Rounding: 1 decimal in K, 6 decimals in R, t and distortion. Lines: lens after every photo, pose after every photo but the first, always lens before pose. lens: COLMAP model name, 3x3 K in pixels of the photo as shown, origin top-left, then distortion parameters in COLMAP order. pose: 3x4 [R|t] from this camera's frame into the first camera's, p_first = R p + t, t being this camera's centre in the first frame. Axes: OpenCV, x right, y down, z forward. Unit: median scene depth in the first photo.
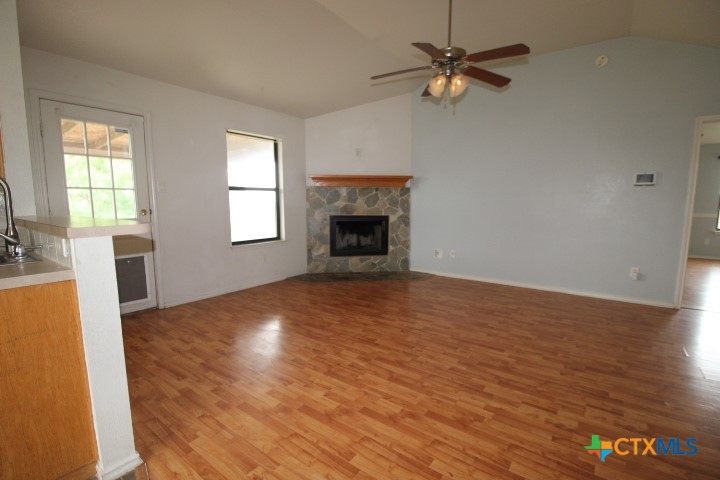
lens RADIAL K [[333.5, 0, 360.4], [0, 333.5, 244.5], [0, 0, 1]] dist [-0.003836, -0.009981]
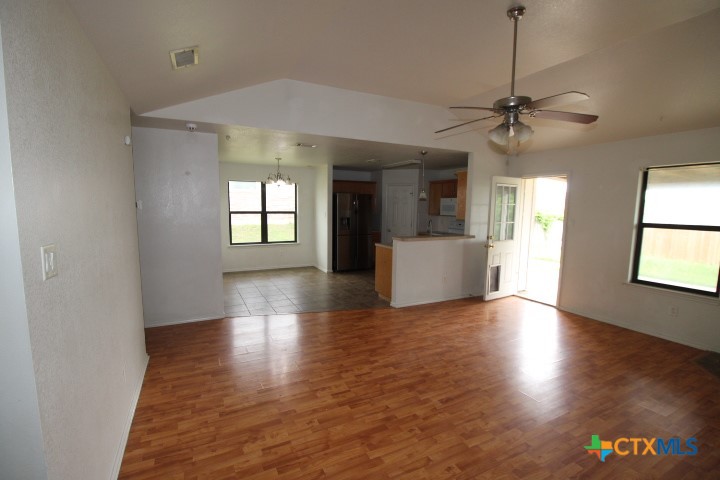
lens RADIAL K [[333.5, 0, 358.9], [0, 333.5, 246.2], [0, 0, 1]] dist [-0.003836, -0.009981]
pose [[-0.451355, 0.100193, -0.886702, 0.988642], [-0.127060, 0.976336, 0.174998, -0.201078], [0.883252, 0.191650, -0.427944, 0.802053]]
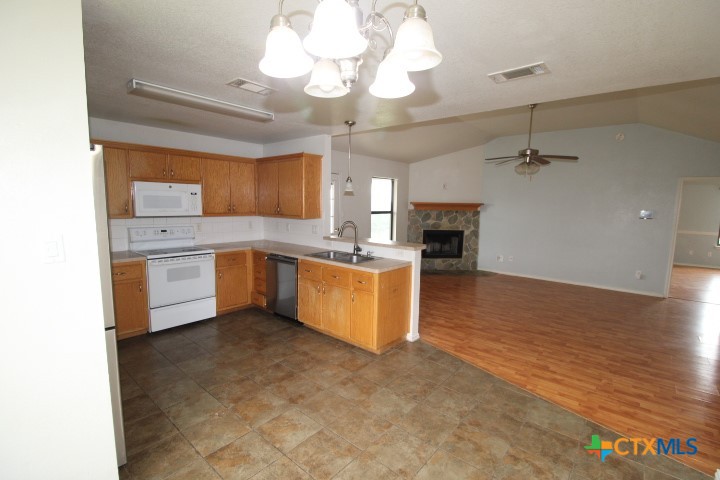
lens RADIAL K [[333.5, 0, 361.2], [0, 333.5, 244.8], [0, 0, 1]] dist [-0.003836, -0.009981]
pose [[0.997739, 0.024526, -0.062569, -0.387200], [-0.024718, 0.999692, -0.002290, -0.017477], [0.062494, 0.003831, 0.998038, -0.652011]]
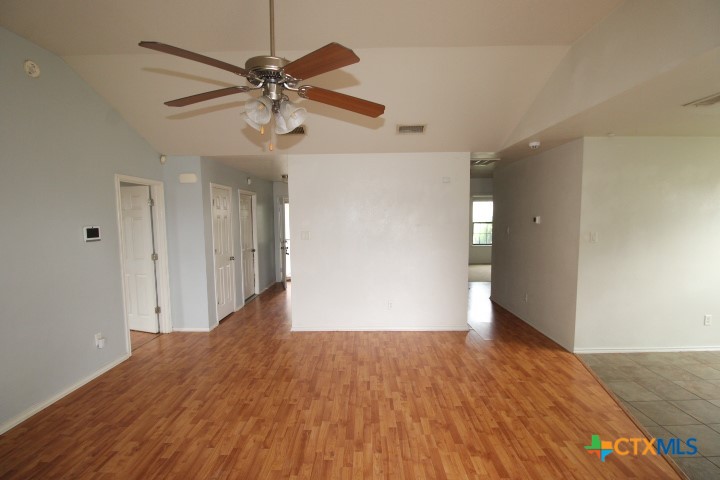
lens RADIAL K [[333.5, 0, 361.6], [0, 333.5, 244.3], [0, 0, 1]] dist [-0.003836, -0.009981]
pose [[-0.585842, -0.066556, 0.807687, -0.273745], [0.110237, 0.980815, 0.160781, -0.235398], [-0.802893, 0.183229, -0.567266, 0.939807]]
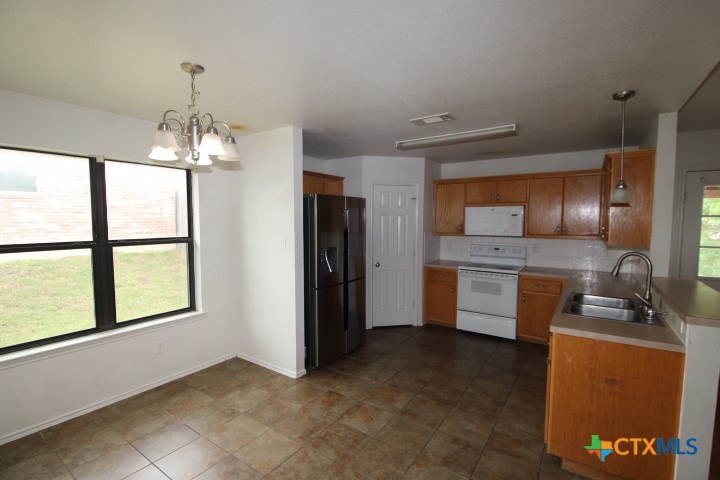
lens RADIAL K [[333.5, 0, 359.3], [0, 333.5, 244.8], [0, 0, 1]] dist [-0.003836, -0.009981]
pose [[0.037406, 0.071644, -0.996729, 0.126458], [-0.128195, 0.989529, 0.066315, -0.084213], [0.991043, 0.125295, 0.046198, -0.140600]]
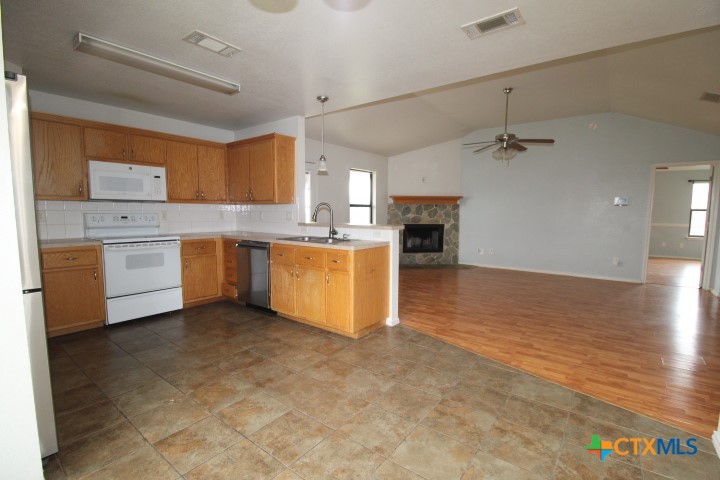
lens RADIAL K [[333.5, 0, 360.8], [0, 333.5, 244.8], [0, 0, 1]] dist [-0.003836, -0.009981]
pose [[0.999899, 0.005402, -0.013141, -0.366992], [-0.005772, 0.999584, -0.028241, 0.062438], [0.012983, 0.028314, 0.999515, -0.601292]]
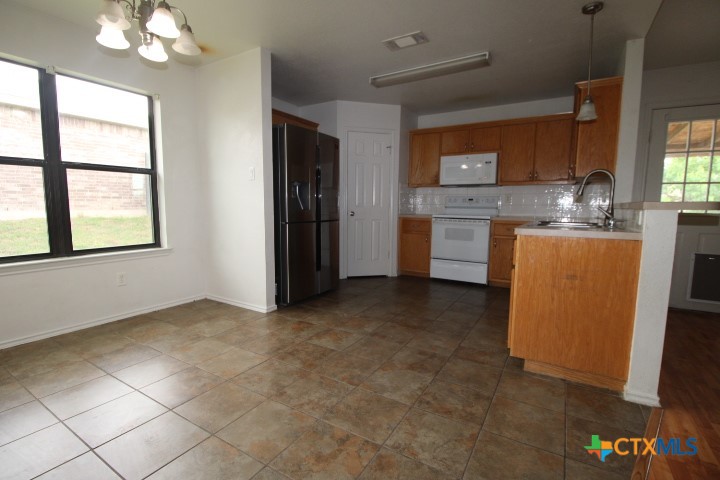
lens RADIAL K [[333.5, 0, 359.2], [0, 333.5, 244.7], [0, 0, 1]] dist [-0.003836, -0.009981]
pose [[0.092120, 0.115092, -0.989074, 0.127853], [-0.136175, 0.985422, 0.101983, 0.049294], [0.986393, 0.125293, 0.106449, -0.097232]]
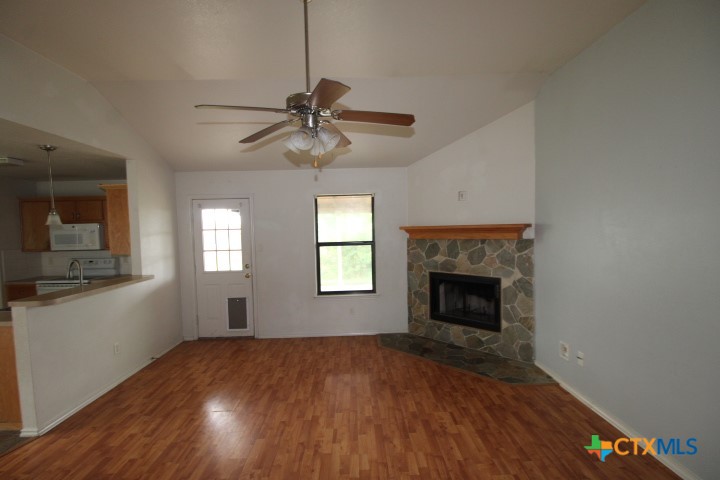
lens RADIAL K [[333.5, 0, 360.6], [0, 333.5, 245.1], [0, 0, 1]] dist [-0.003836, -0.009981]
pose [[0.613624, 0.024619, -0.789215, 0.686435], [-0.076135, 0.996701, -0.028105, -0.169654], [0.785919, 0.077333, 0.613474, 0.479685]]
